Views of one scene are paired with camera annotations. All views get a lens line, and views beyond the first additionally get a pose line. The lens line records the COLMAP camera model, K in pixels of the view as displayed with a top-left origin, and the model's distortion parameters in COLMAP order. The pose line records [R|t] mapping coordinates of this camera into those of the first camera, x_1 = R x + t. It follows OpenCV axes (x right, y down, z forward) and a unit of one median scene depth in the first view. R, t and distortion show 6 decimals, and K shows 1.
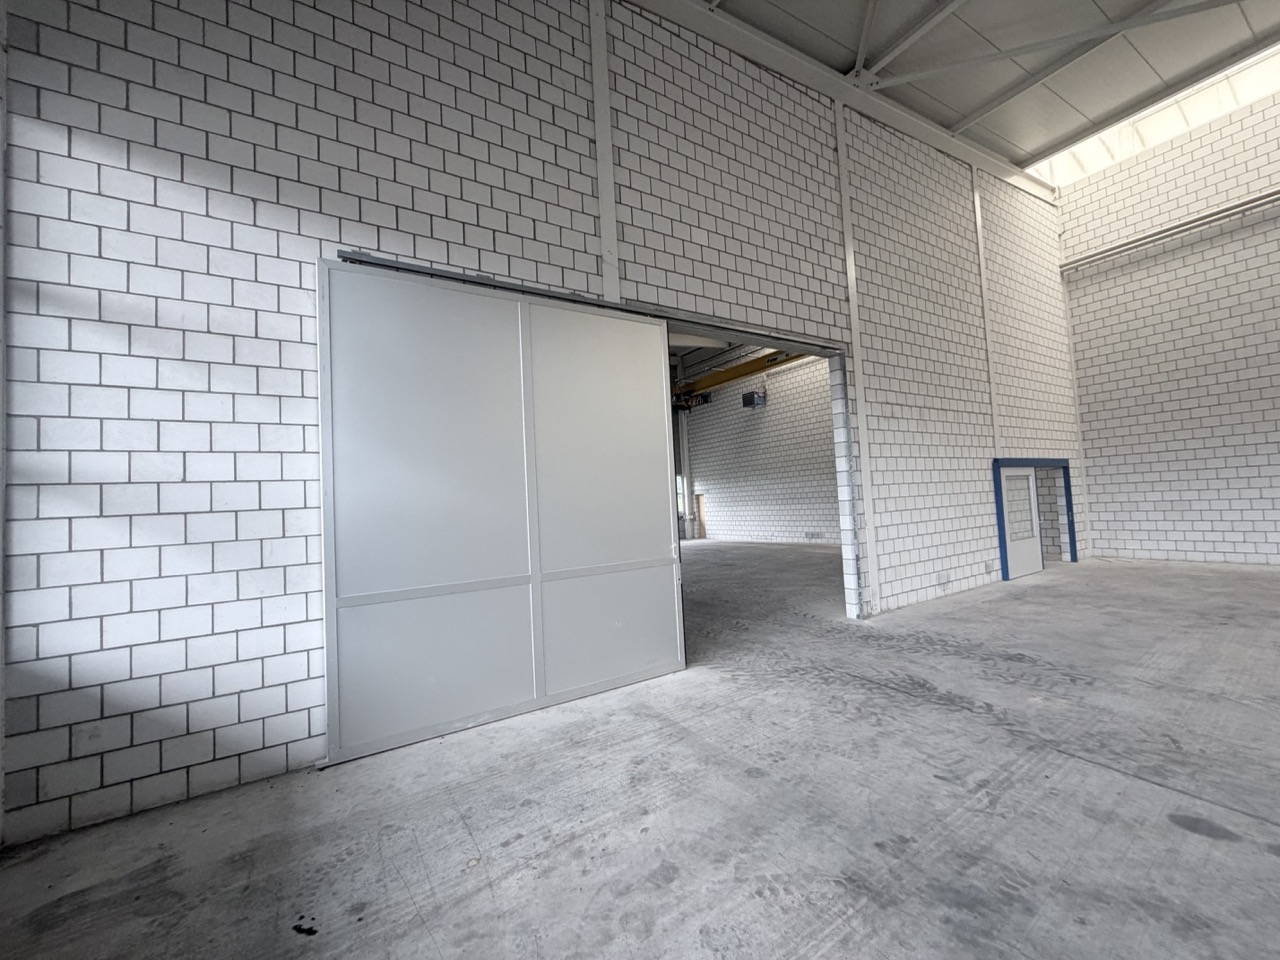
lens RADIAL K [[509.4, 0, 640.0], [0, 509.4, 480.0], [0, 0, 1]] dist [-0.002876, -0.000312]
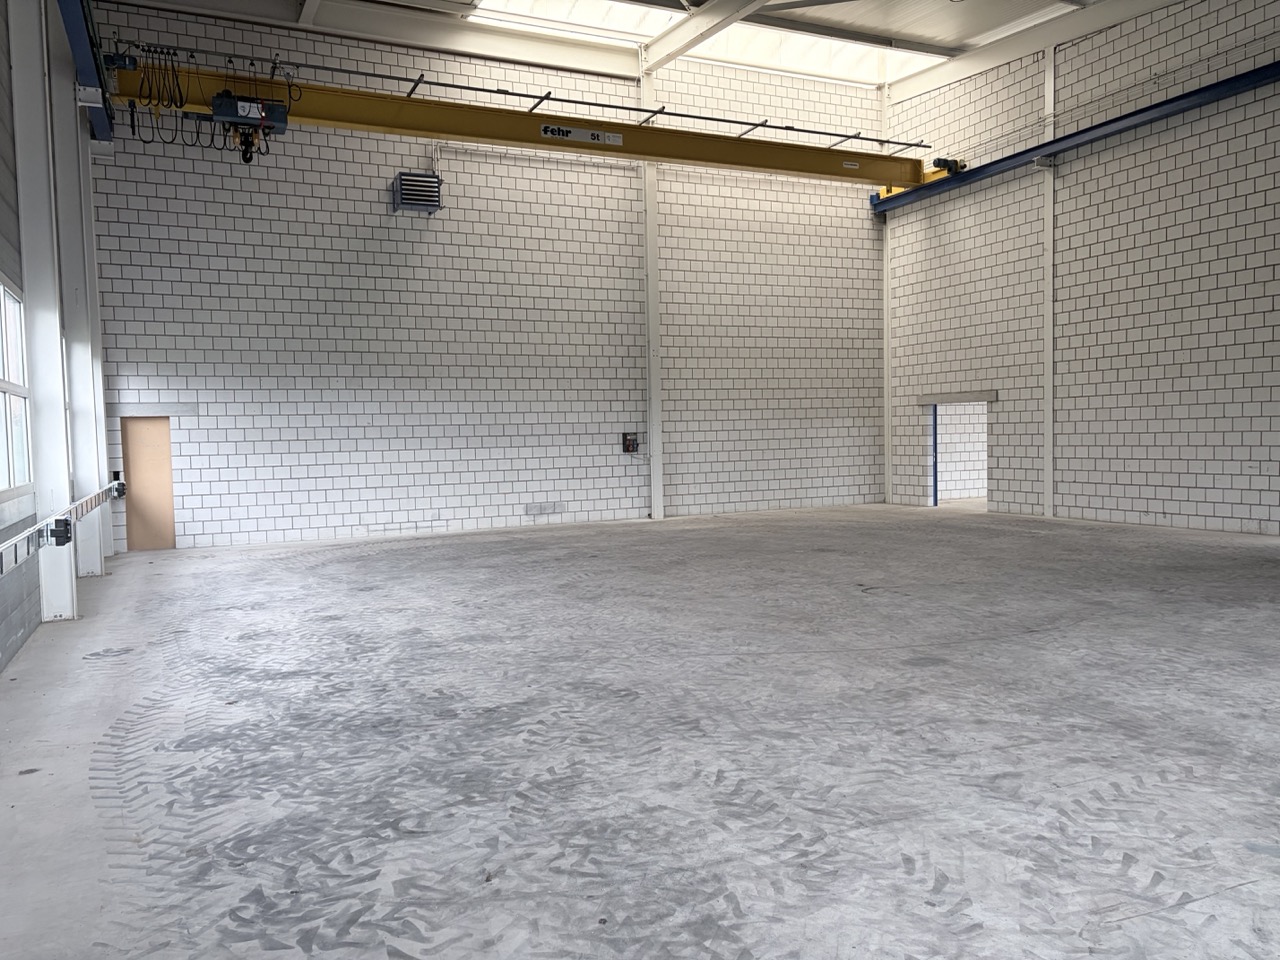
lens RADIAL K [[981.8, 0, 640.0], [0, 981.8, 480.0], [0, 0, 1]] dist [0.079067, -0.061538]
pose [[0.127407, -0.004558, 0.991840, -0.610568], [-0.031281, 0.999474, 0.008612, 0.068099], [-0.991357, -0.032123, 0.127197, 0.778502]]
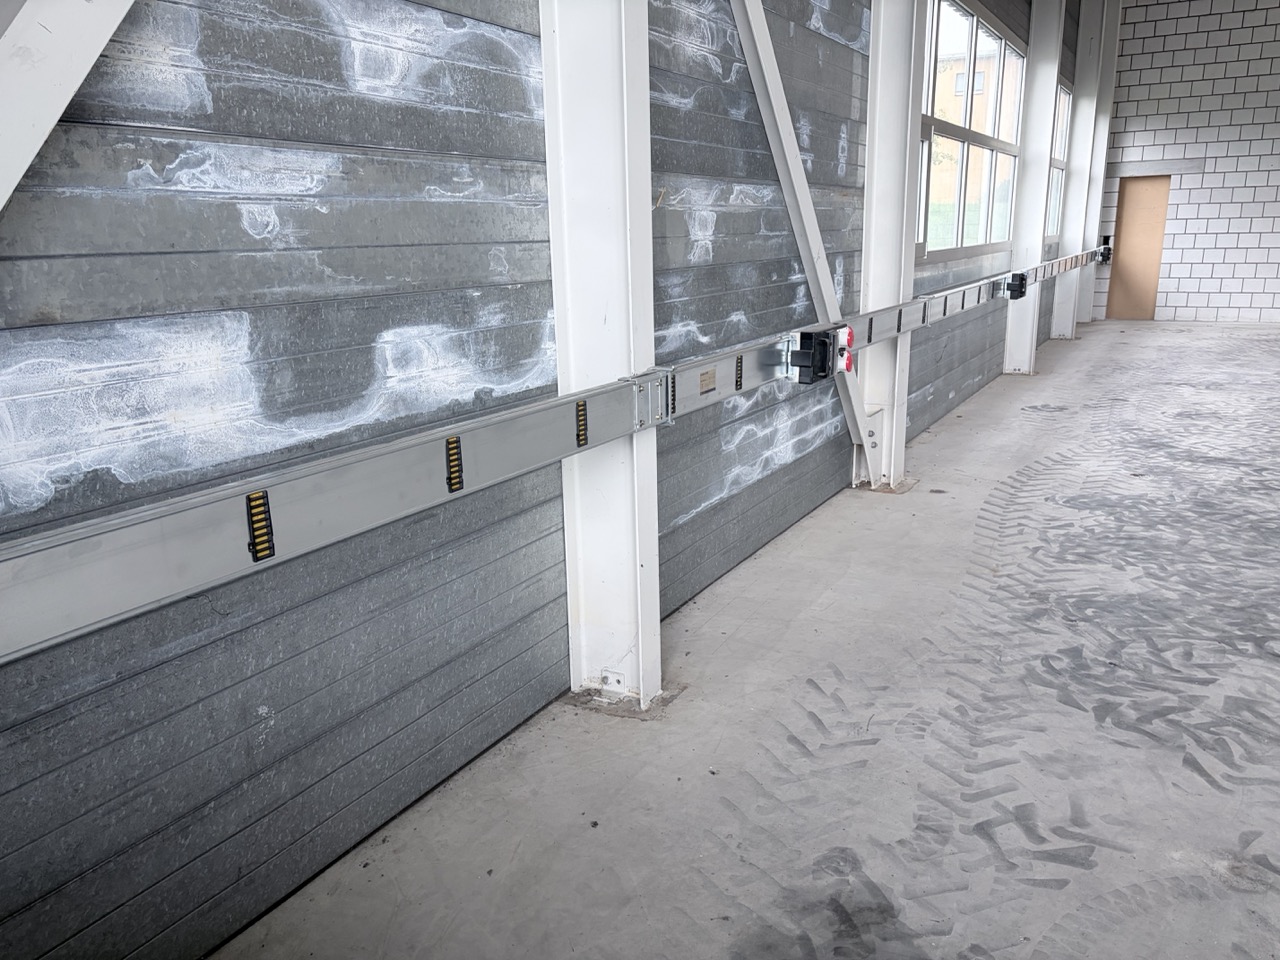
lens RADIAL K [[981.8, 0, 640.0], [0, 981.8, 480.0], [0, 0, 1]] dist [0.079067, -0.061538]
pose [[0.878473, -0.086244, 0.469944, -0.580648], [-0.046197, 0.963634, 0.263202, 0.076711], [-0.475553, -0.252925, 0.842542, 0.758231]]
